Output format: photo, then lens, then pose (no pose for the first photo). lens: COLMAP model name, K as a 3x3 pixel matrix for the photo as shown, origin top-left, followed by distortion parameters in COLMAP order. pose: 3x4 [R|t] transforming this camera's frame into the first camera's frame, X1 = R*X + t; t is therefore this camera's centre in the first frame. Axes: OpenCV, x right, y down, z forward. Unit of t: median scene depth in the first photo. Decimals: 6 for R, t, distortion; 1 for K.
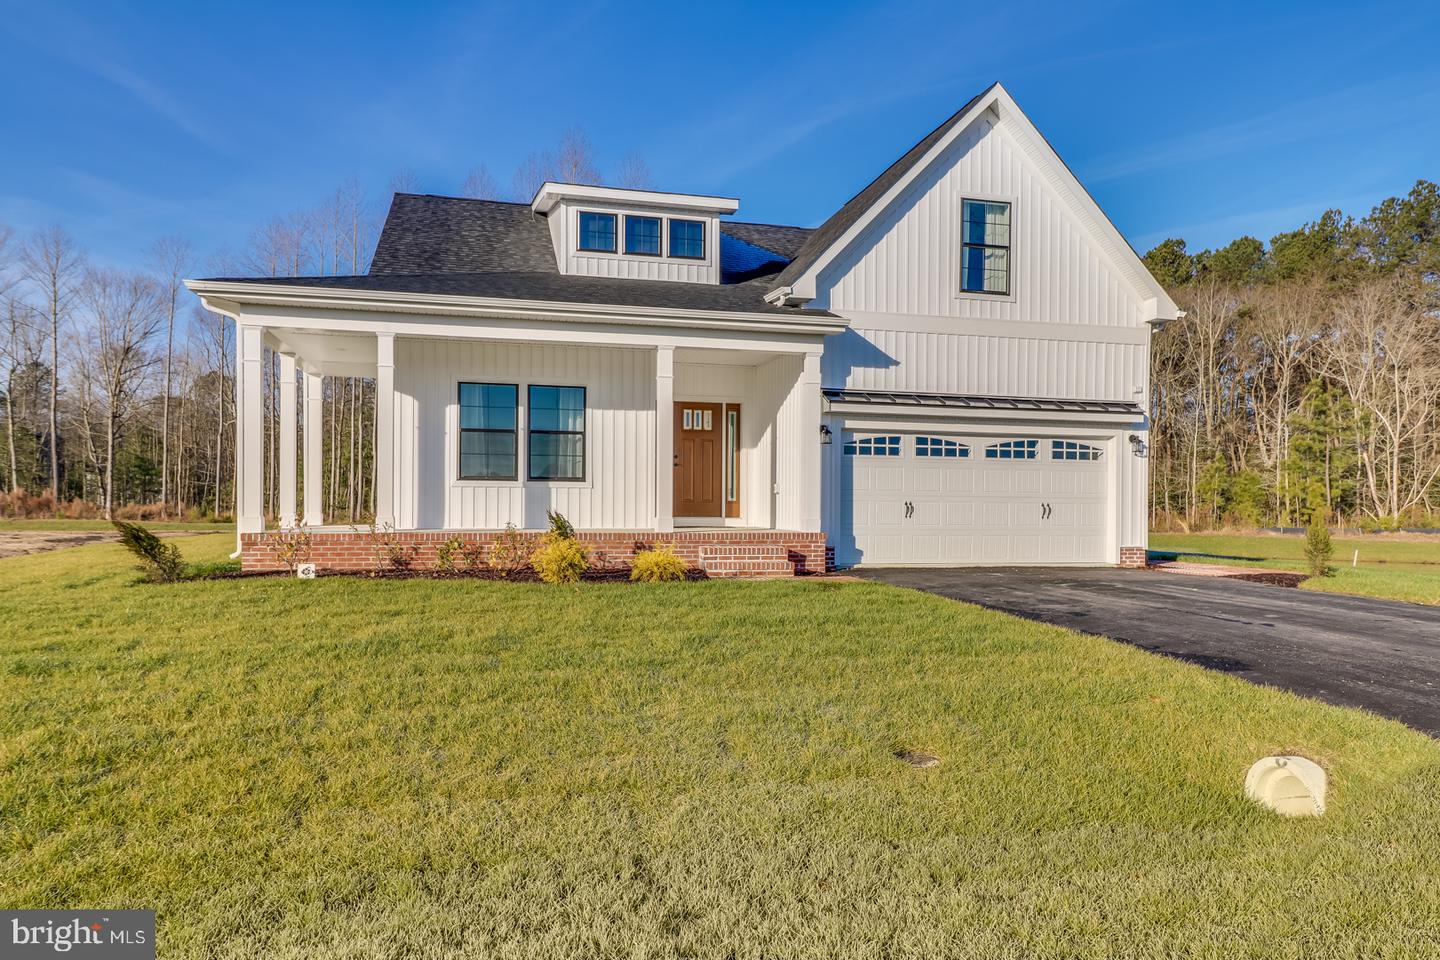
lens RADIAL K [[658.8, 0, 726.1], [0, 658.8, 477.6], [0, 0, 1]] dist [0.012492, -0.000859]
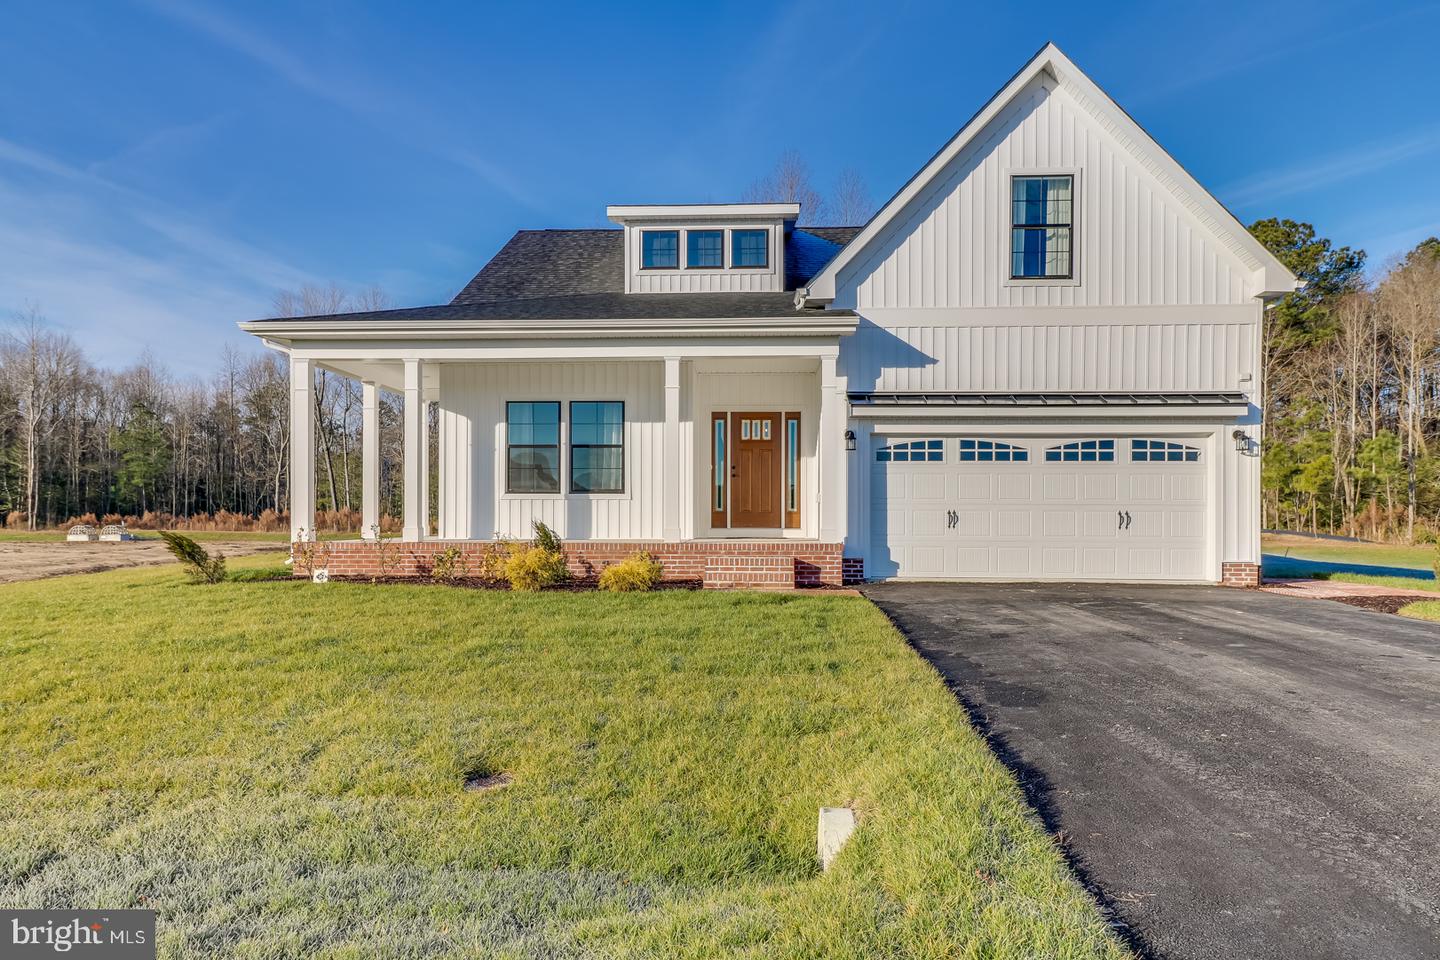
lens RADIAL K [[658.8, 0, 720.8], [0, 658.8, 488.5], [0, 0, 1]] dist [0.012492, -0.000859]
pose [[0.978327, -0.014189, -0.206579, 0.147327], [0.013956, 0.999899, -0.002585, 0.003469], [0.206594, -0.000354, 0.978427, 0.027764]]
